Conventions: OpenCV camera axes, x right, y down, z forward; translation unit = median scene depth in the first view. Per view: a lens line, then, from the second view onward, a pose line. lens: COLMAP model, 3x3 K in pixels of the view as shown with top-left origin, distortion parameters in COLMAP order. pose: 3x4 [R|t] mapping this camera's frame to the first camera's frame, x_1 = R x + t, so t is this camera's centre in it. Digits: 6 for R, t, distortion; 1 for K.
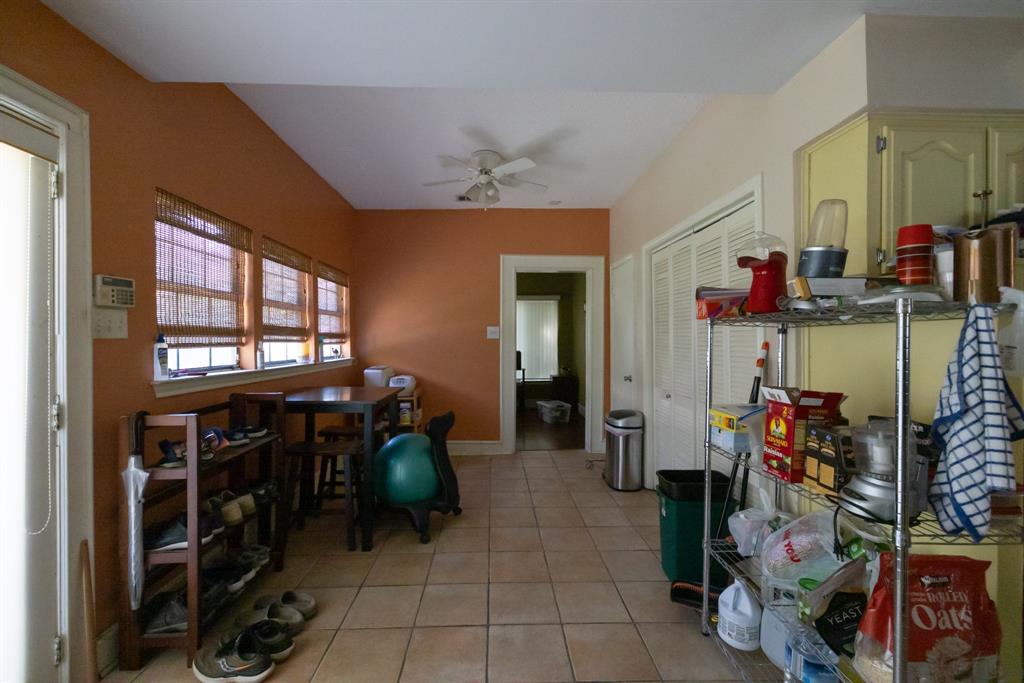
lens RADIAL K [[430.4, 0, 513.0], [0, 430.4, 337.7], [0, 0, 1]] dist [0.002660, 0.000072]
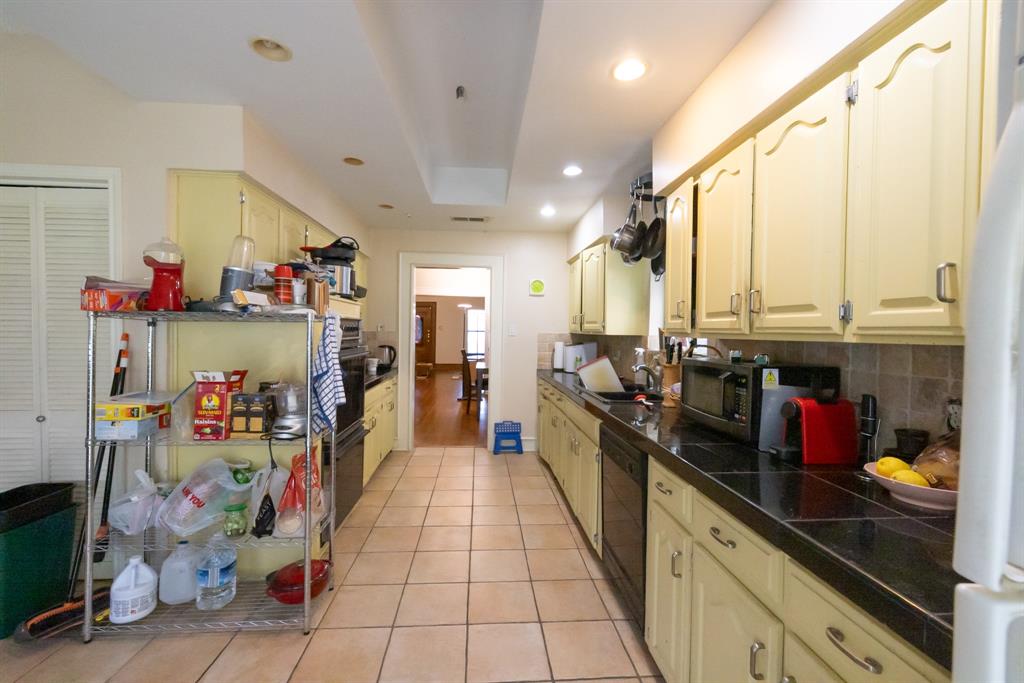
lens RADIAL K [[430.4, 0, 510.8], [0, 430.4, 335.1], [0, 0, 1]] dist [0.002660, 0.000072]
pose [[-0.027592, -0.016570, 0.999482, -0.699639], [-0.018962, 0.999691, 0.016050, -0.029594], [-0.999439, -0.018510, -0.027898, 0.139781]]
